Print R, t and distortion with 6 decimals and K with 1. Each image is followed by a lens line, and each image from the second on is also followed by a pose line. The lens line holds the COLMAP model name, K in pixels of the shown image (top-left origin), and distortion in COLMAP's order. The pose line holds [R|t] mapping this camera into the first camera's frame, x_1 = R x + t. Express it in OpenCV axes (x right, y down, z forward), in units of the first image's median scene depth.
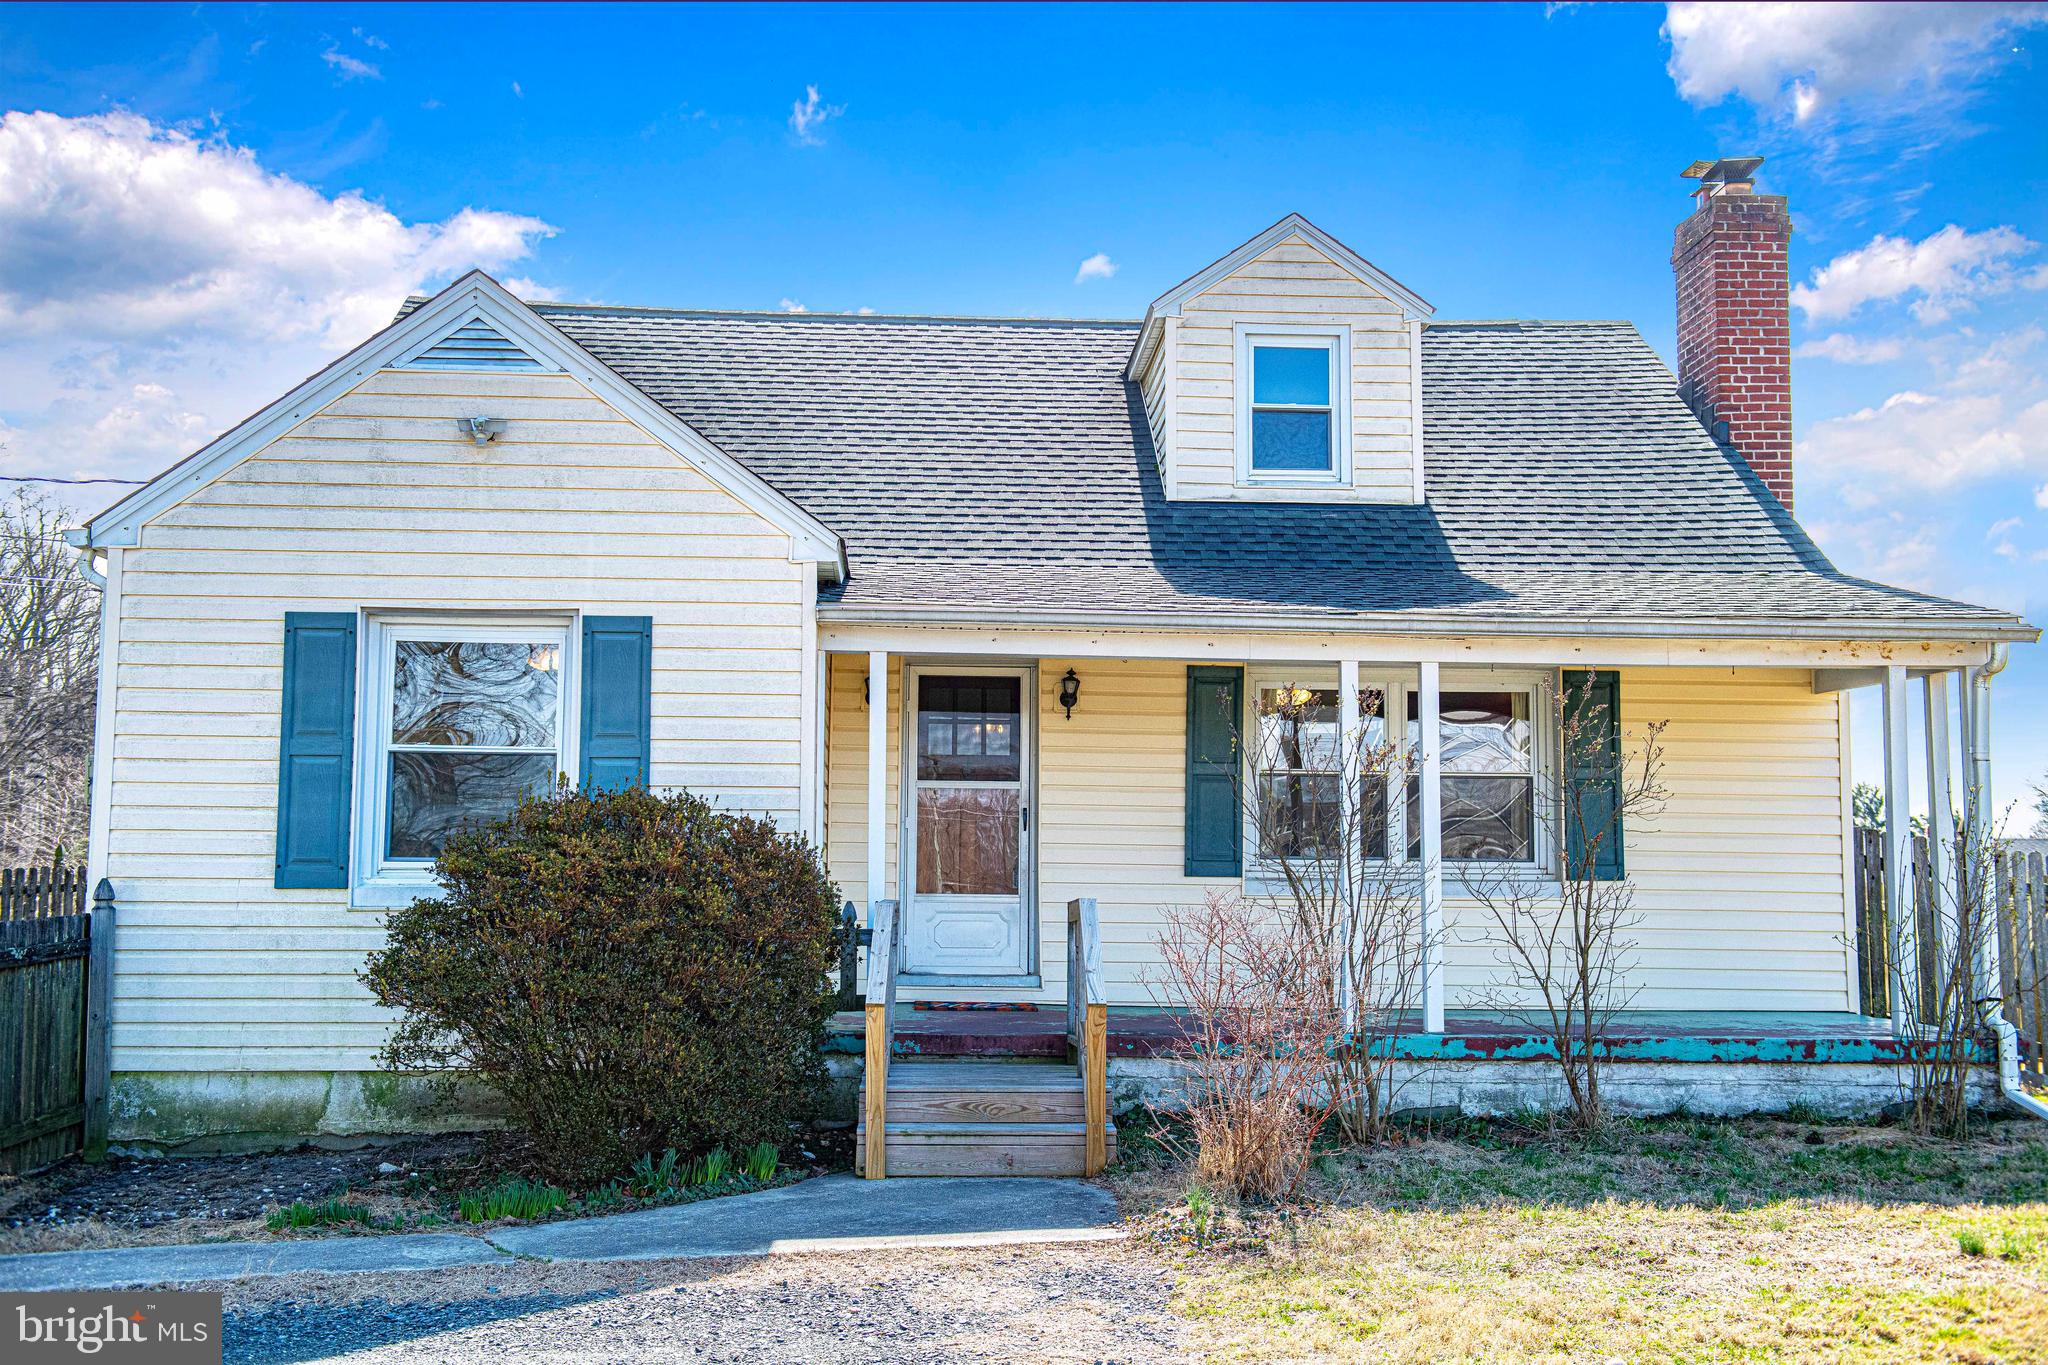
lens RADIAL K [[2381.7, 0, 1024.3], [0, 2381.7, 679.7], [0, 0, 1]] dist [0.081141, 0.000000]
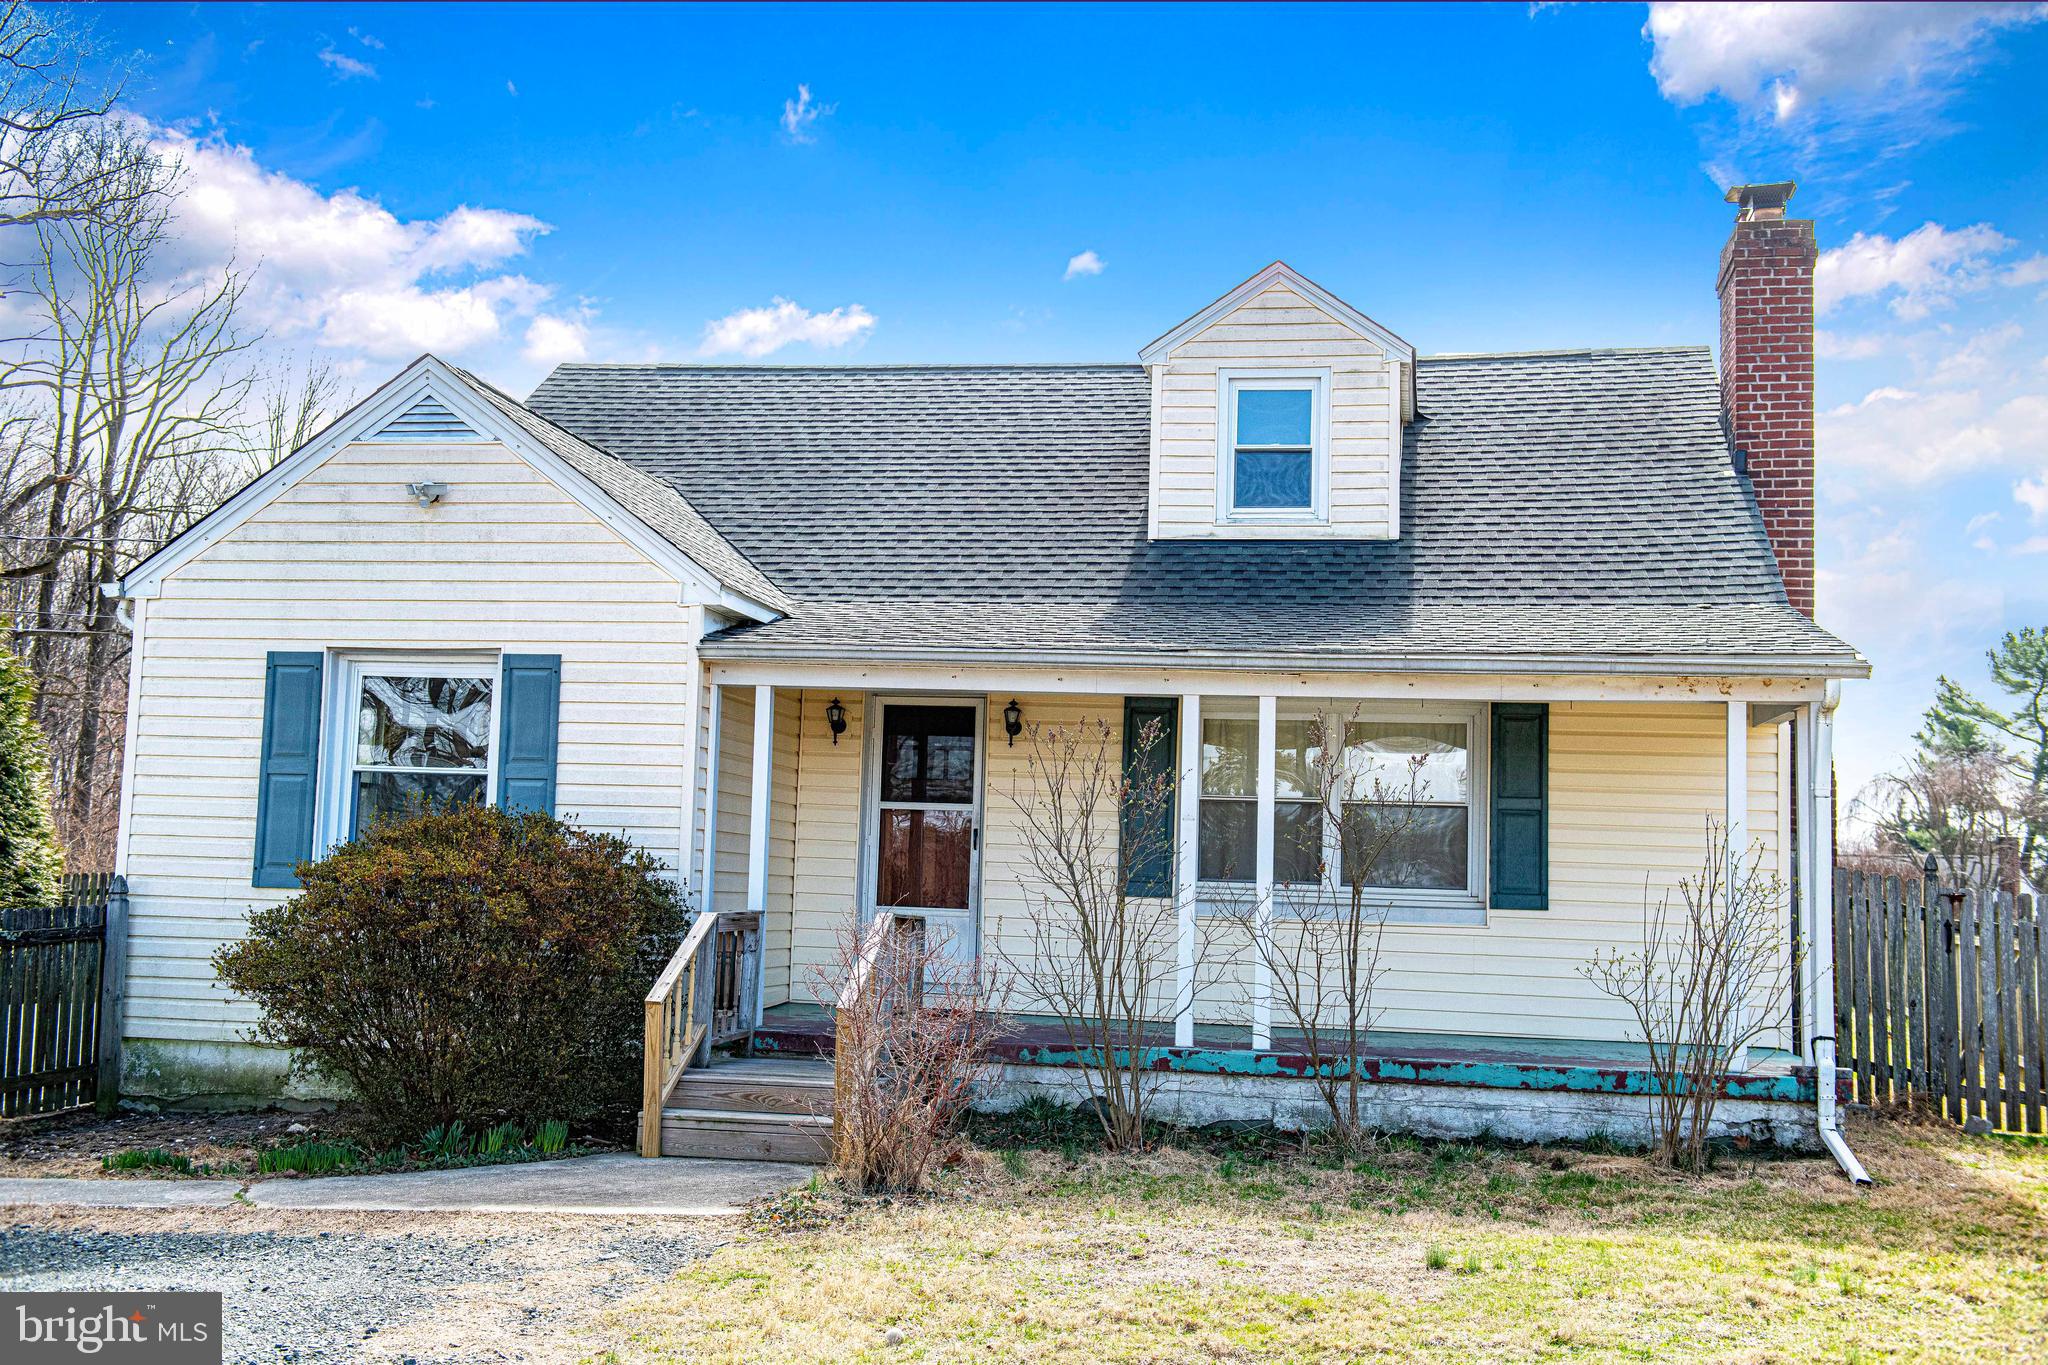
lens RADIAL K [[2381.7, 0, 1027.7], [0, 2381.7, 678.8], [0, 0, 1]] dist [0.081141, 0.000000]
pose [[0.968033, 0.001366, -0.250821, 0.338903], [-0.002767, 0.999982, -0.005233, -0.009572], [0.250809, 0.005759, 0.968019, -0.042120]]
